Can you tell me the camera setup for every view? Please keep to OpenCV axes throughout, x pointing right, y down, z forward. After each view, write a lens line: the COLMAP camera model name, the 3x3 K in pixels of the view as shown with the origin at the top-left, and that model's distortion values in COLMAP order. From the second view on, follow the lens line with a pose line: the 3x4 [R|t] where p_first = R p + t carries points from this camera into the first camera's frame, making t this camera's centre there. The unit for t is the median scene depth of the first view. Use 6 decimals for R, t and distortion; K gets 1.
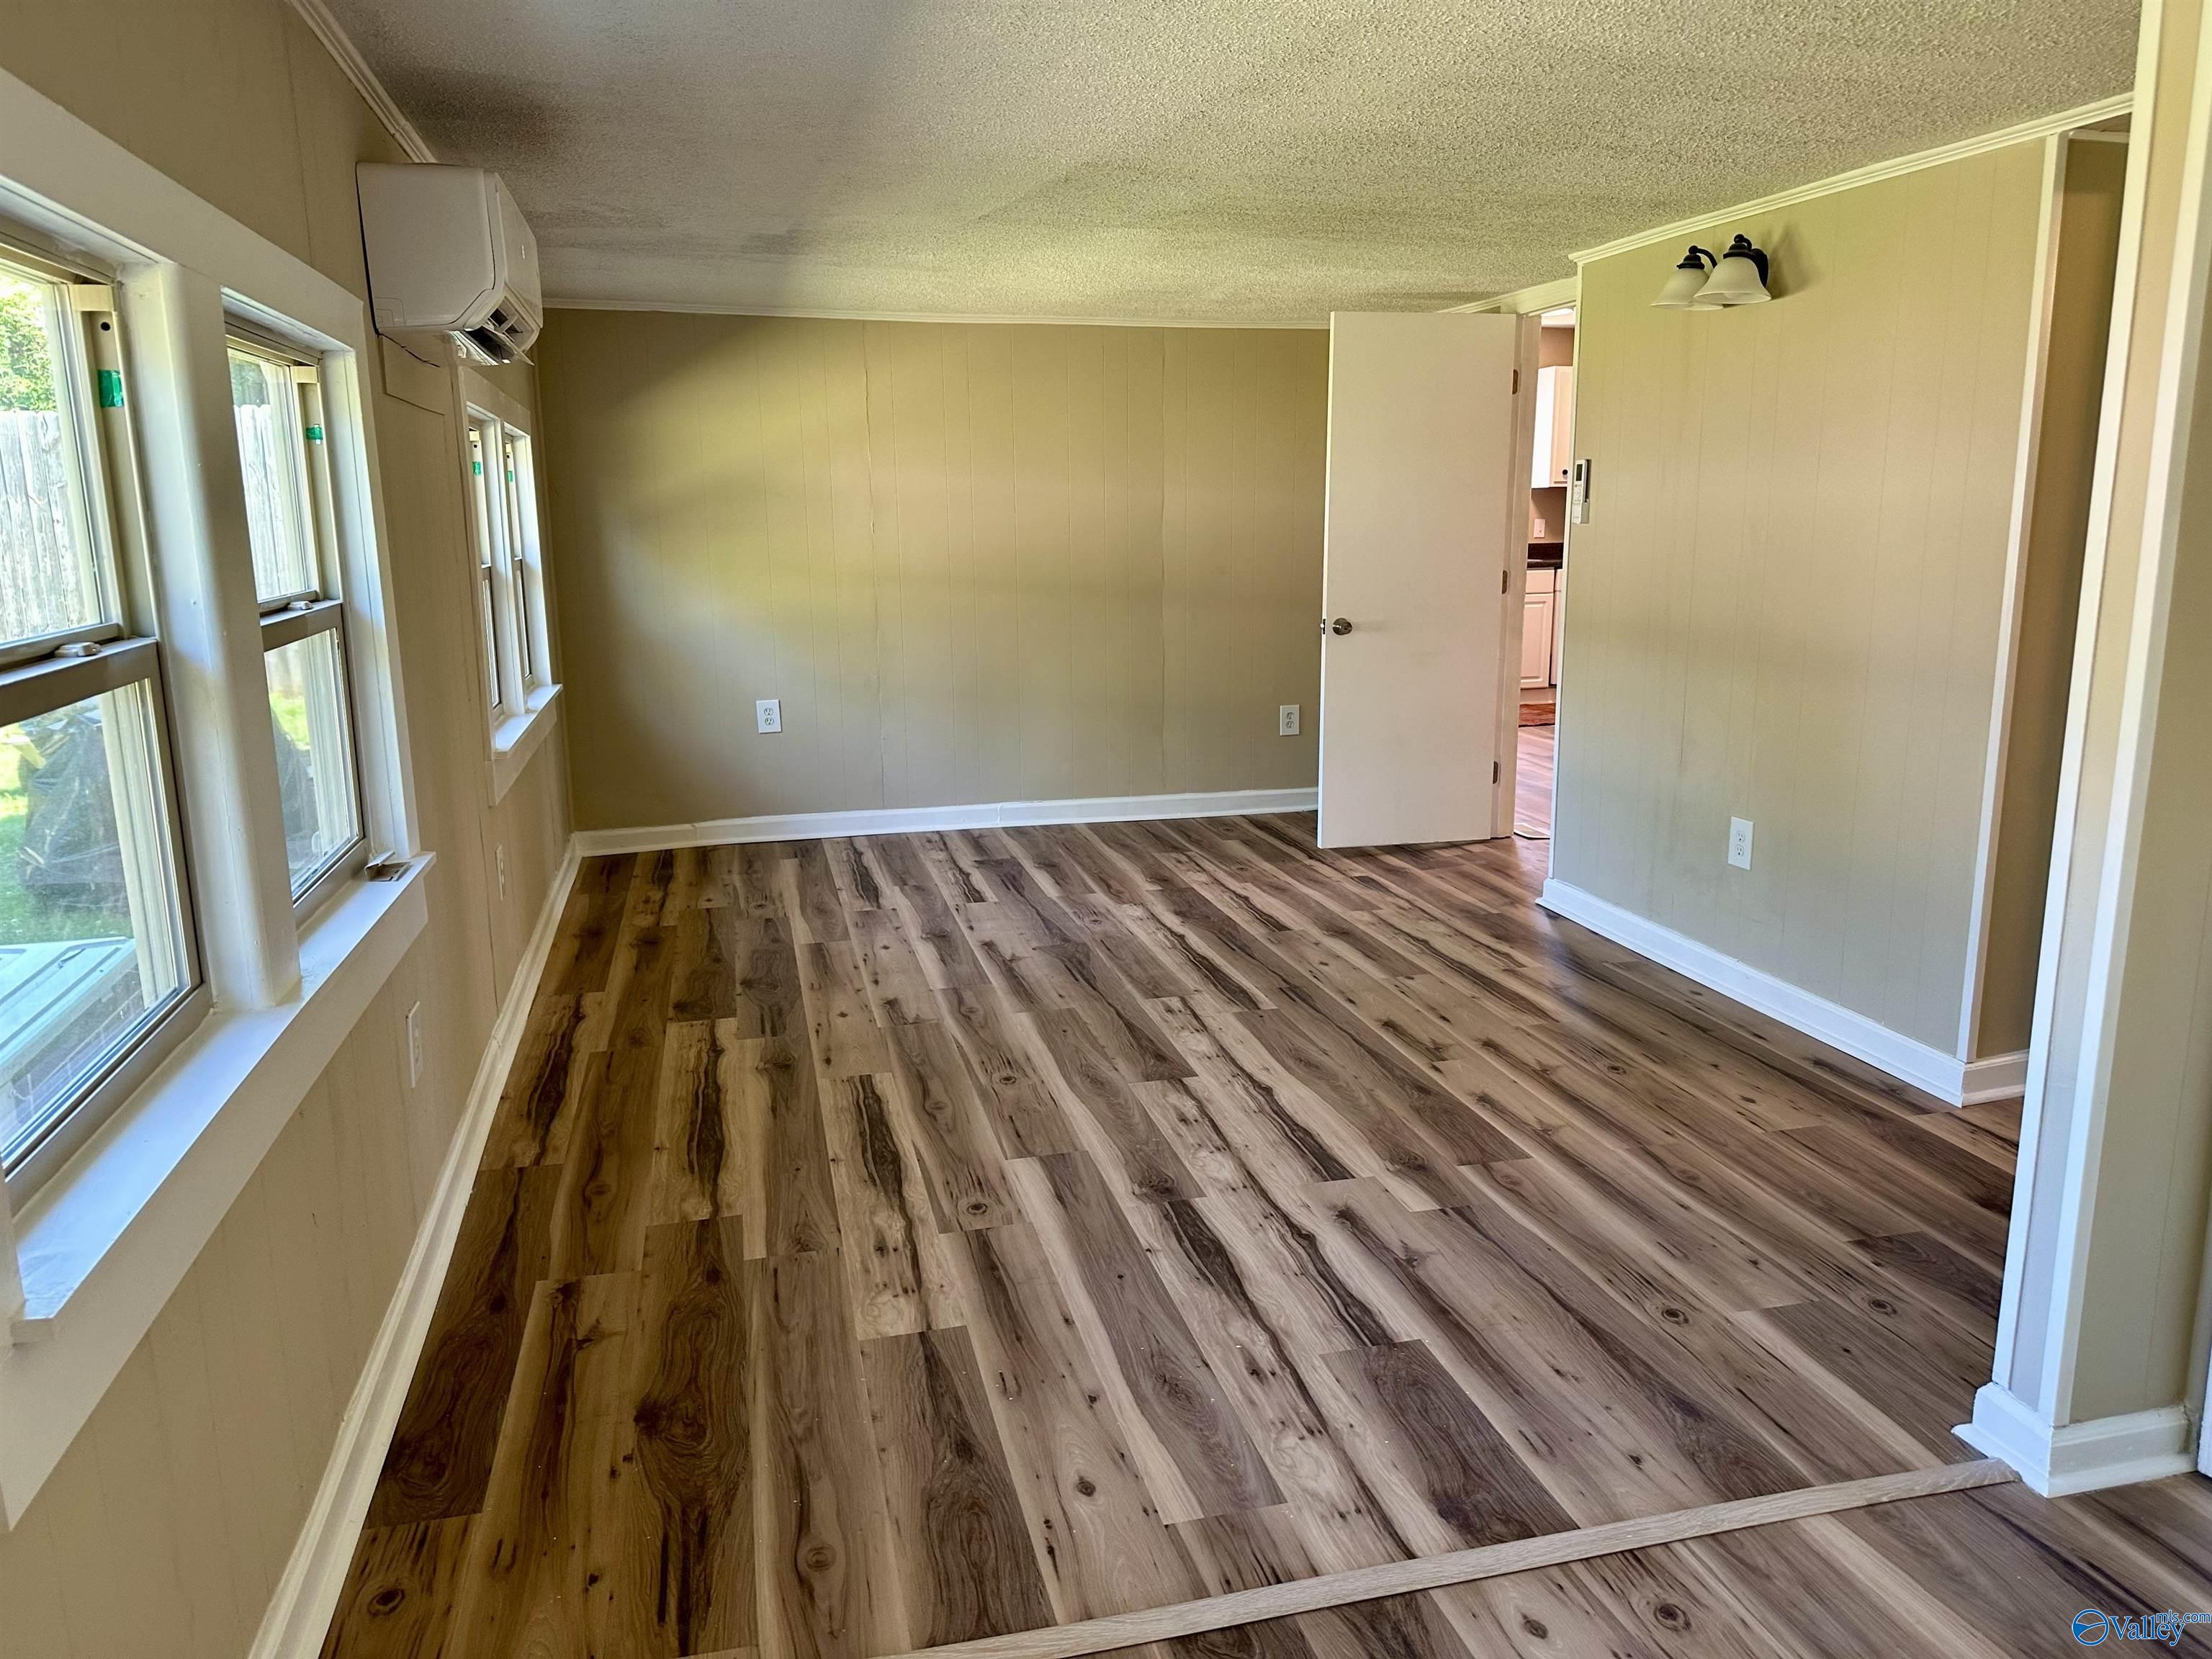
lens RADIAL K [[1555.8, 0, 1112.1], [0, 1555.8, 827.4], [0, 0, 1]] dist [0.148106, -0.189632]
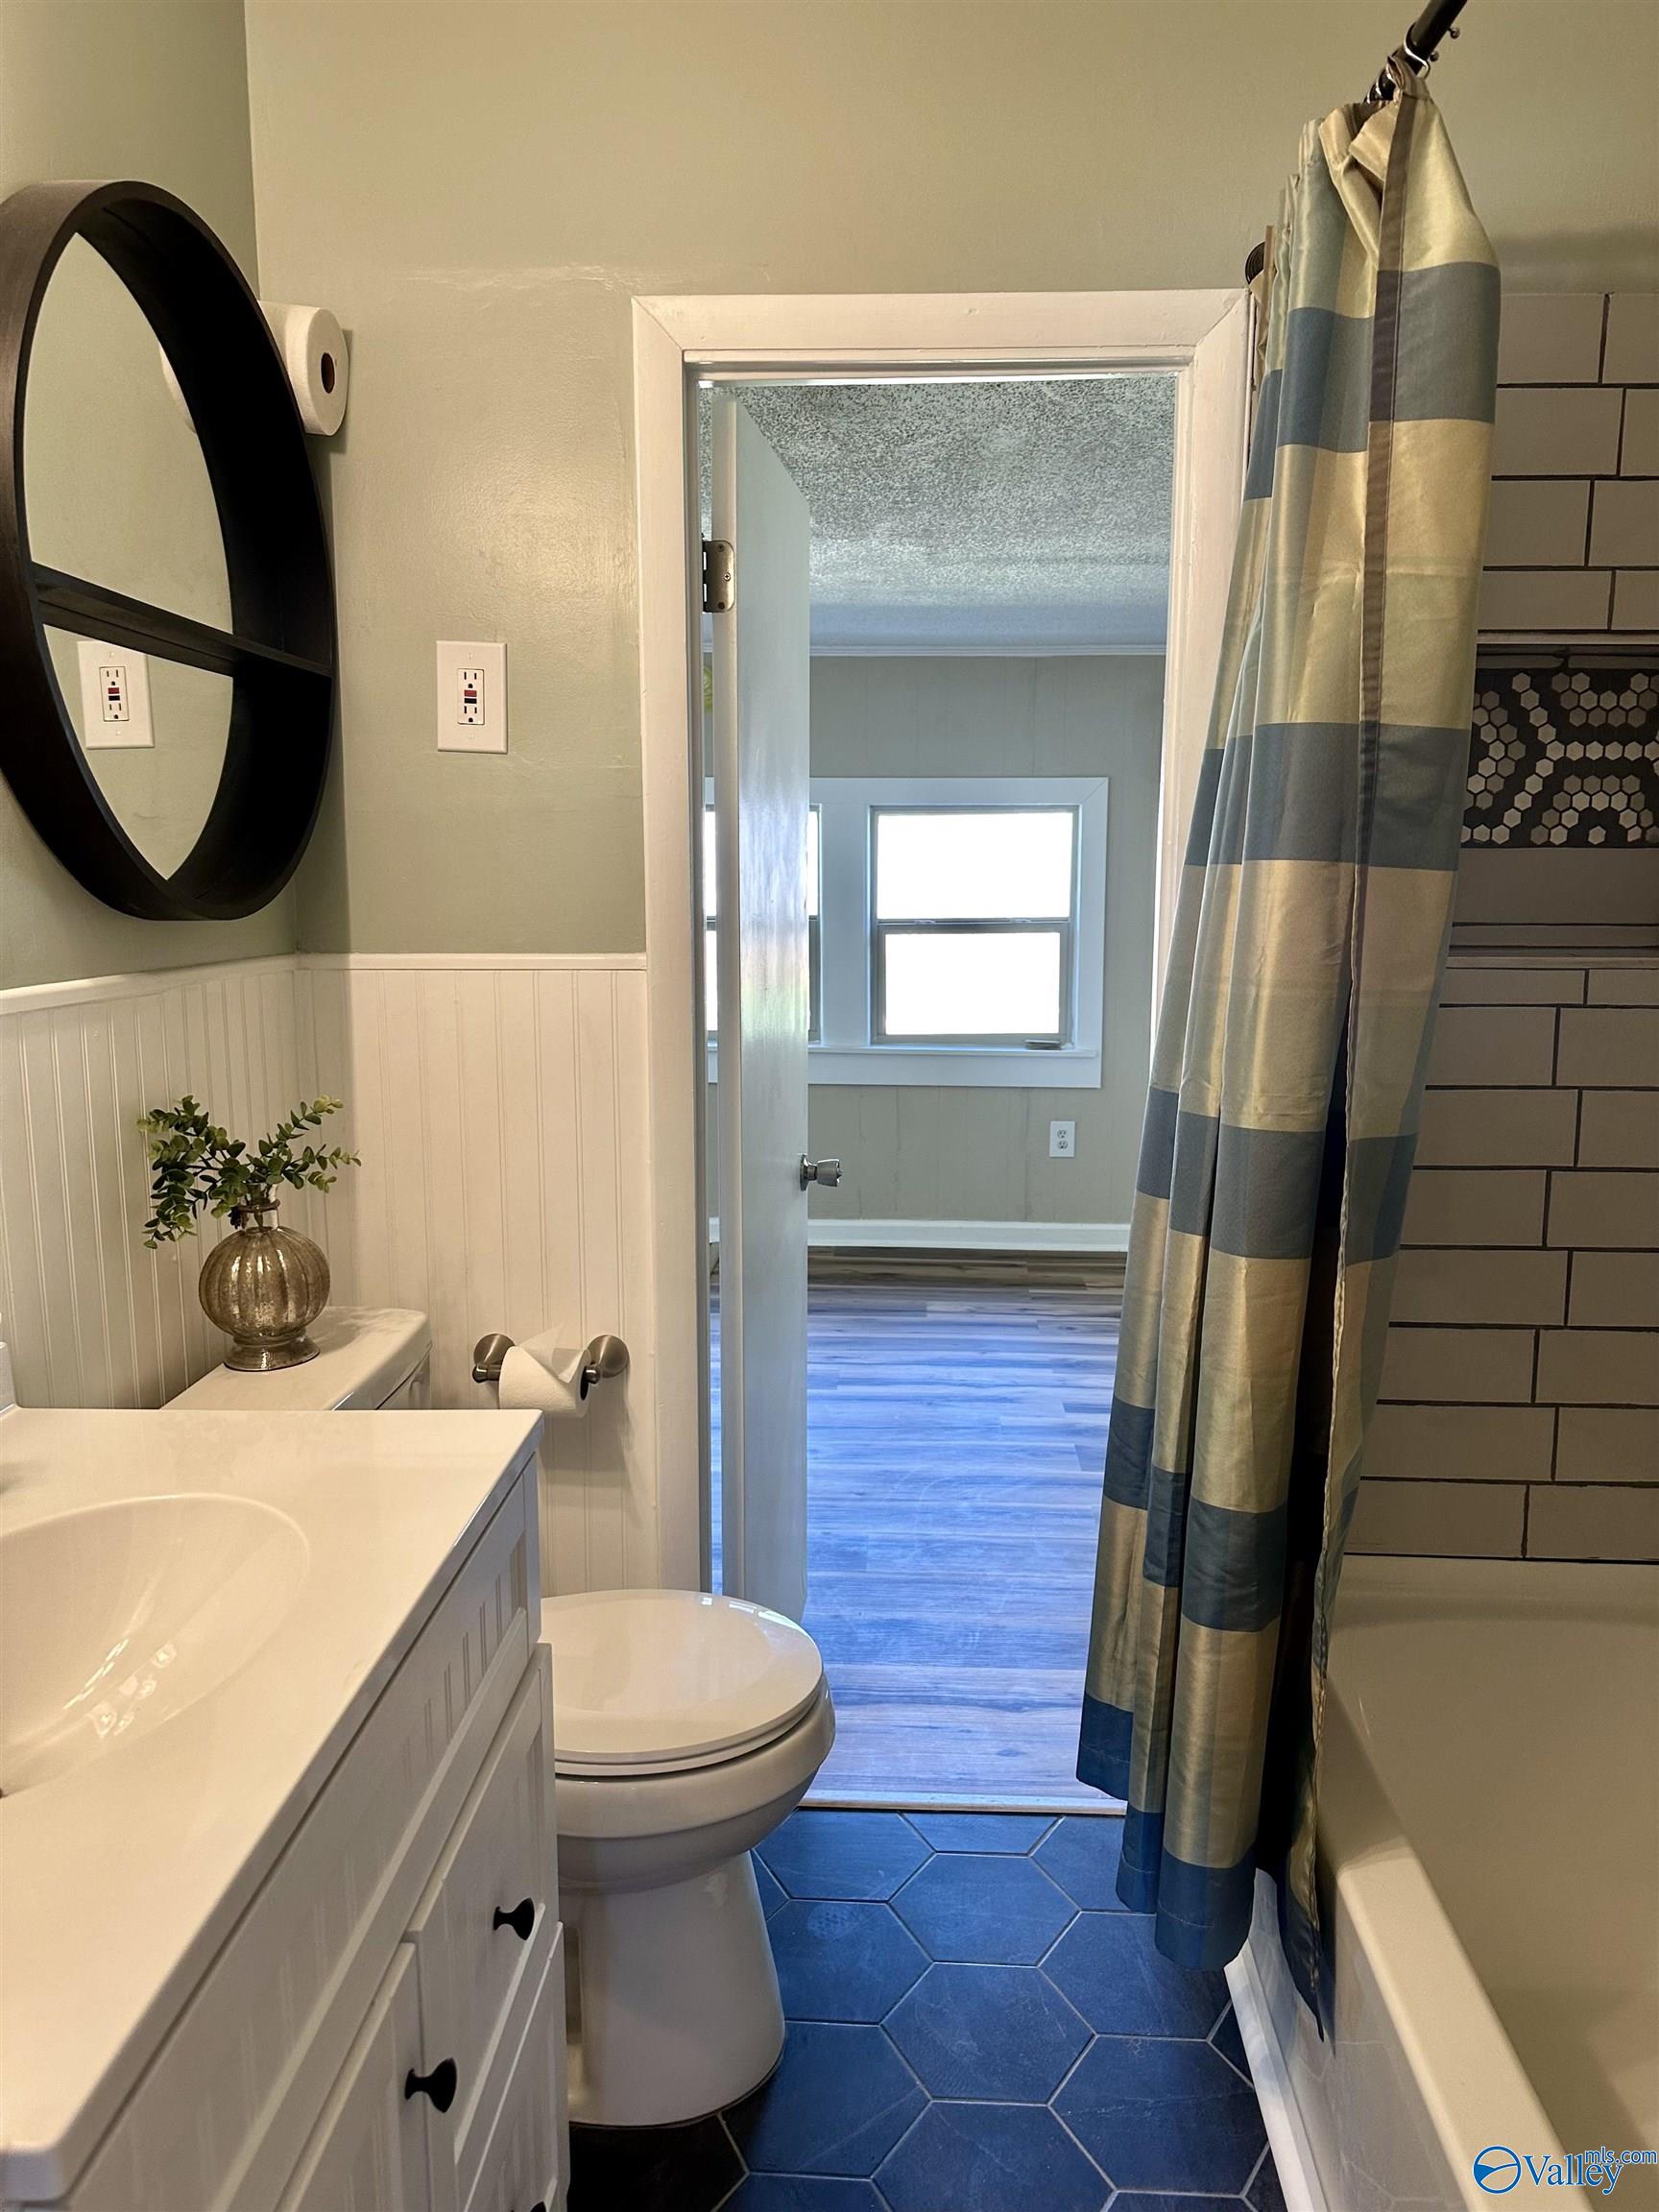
lens RADIAL K [[1555.8, 0, 829.5], [0, 1555.8, 1106.0], [0, 0, 1]] dist [0.148106, -0.189632]
pose [[-0.300306, 0.151289, -0.941769, 1.338385], [-0.186323, 0.959017, 0.213474, -0.241911], [0.935468, 0.239580, -0.259810, 1.069695]]
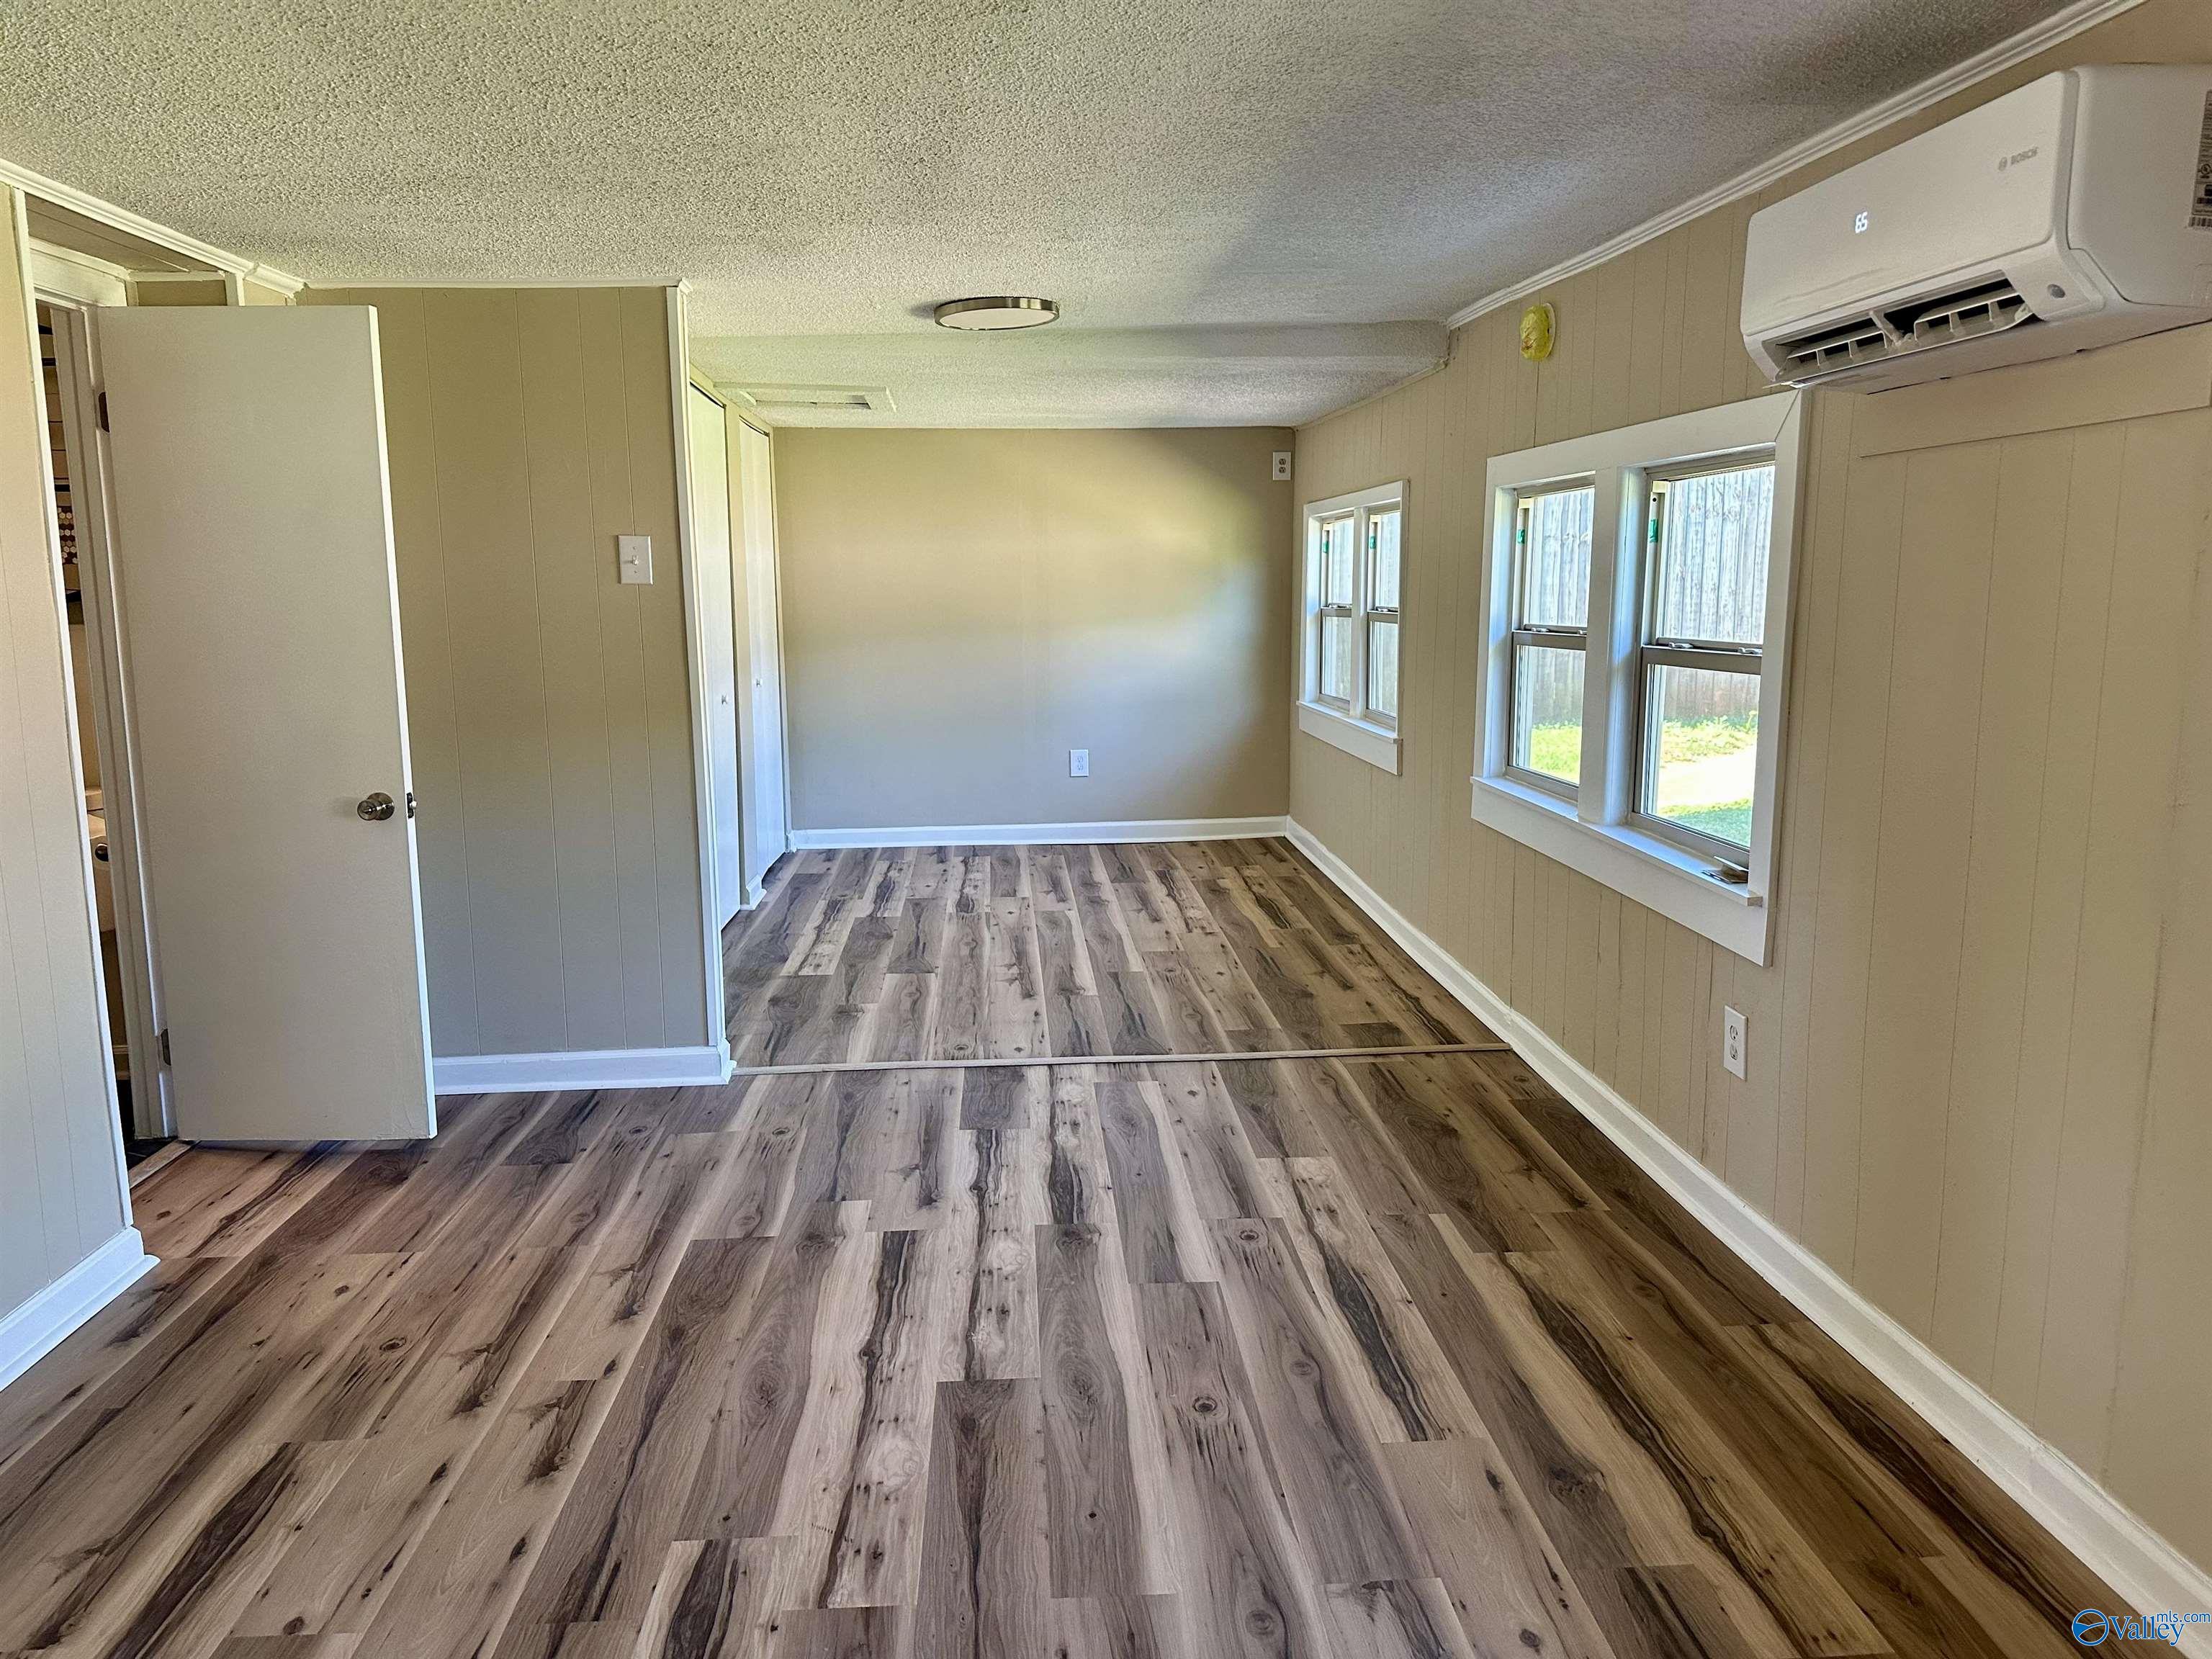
lens RADIAL K [[1555.8, 0, 1112.1], [0, 1555.8, 827.4], [0, 0, 1]] dist [0.148106, -0.189632]
pose [[-0.984840, -0.014043, 0.172898, -0.165983], [0.047570, 0.936644, 0.347037, -0.373928], [-0.166817, 0.350001, -0.921776, 1.807122]]
